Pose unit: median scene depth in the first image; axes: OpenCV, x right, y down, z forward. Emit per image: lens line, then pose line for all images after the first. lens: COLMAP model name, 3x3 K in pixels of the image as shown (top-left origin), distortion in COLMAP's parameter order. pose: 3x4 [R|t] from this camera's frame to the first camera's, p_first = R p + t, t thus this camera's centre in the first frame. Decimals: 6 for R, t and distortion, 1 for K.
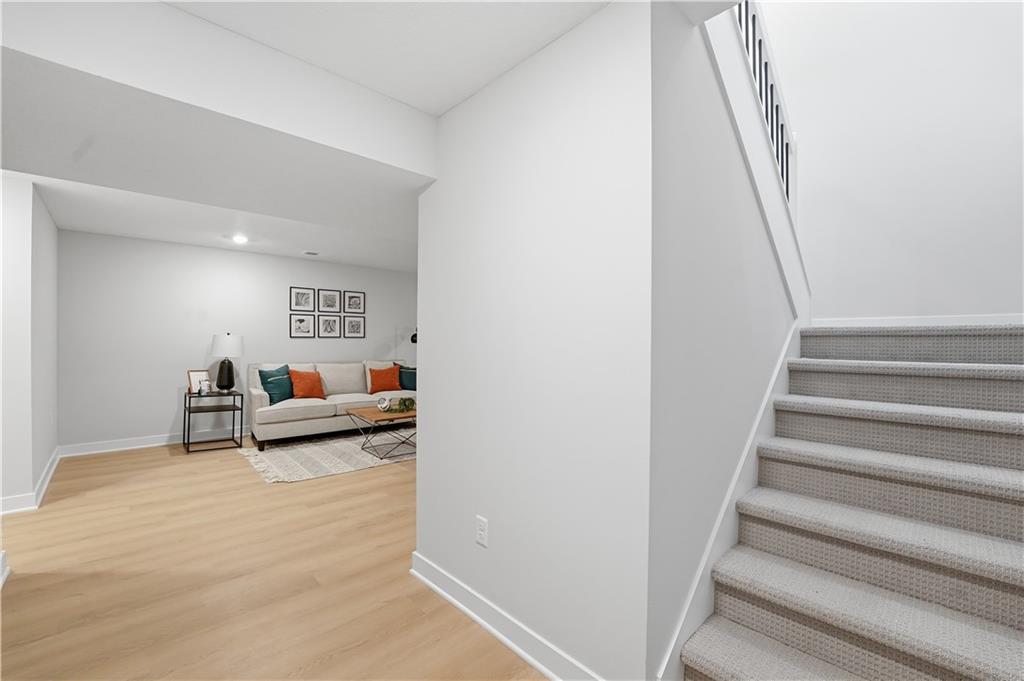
lens RADIAL K [[420.6, 0, 516.5], [0, 420.6, 344.1], [0, 0, 1]] dist [-0.000615, -0.000041]
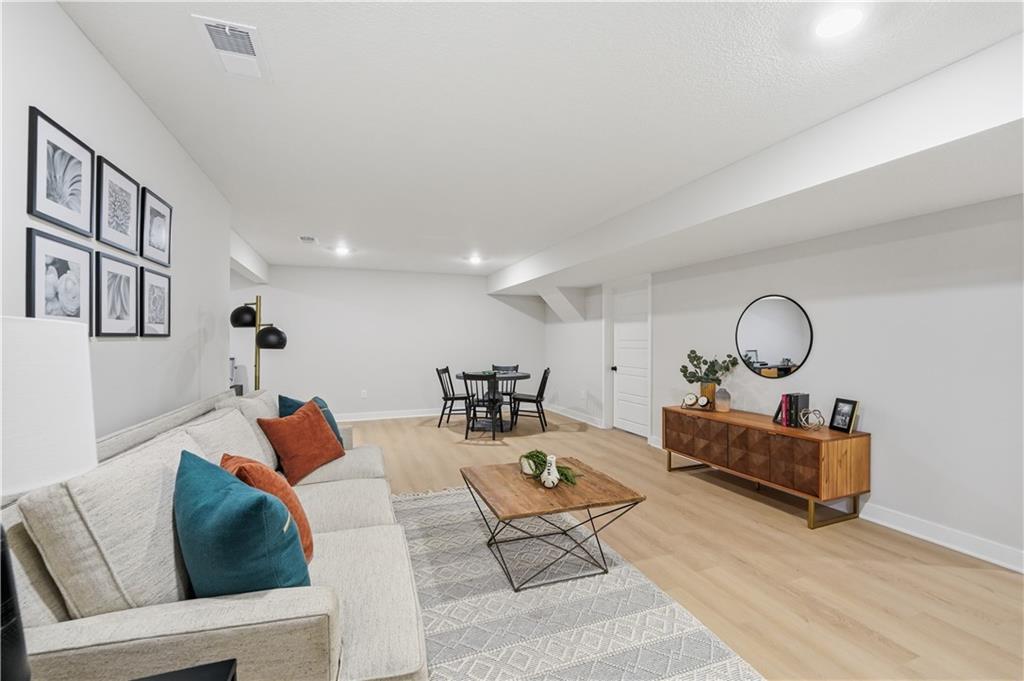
lens RADIAL K [[420.6, 0, 516.5], [0, 420.6, 344.1], [0, 0, 1]] dist [-0.000615, -0.000041]
pose [[0.387086, -0.002973, 0.922039, -0.635766], [-0.002681, 0.999987, 0.004350, -0.012734], [-0.922040, -0.004156, 0.387073, 0.669594]]
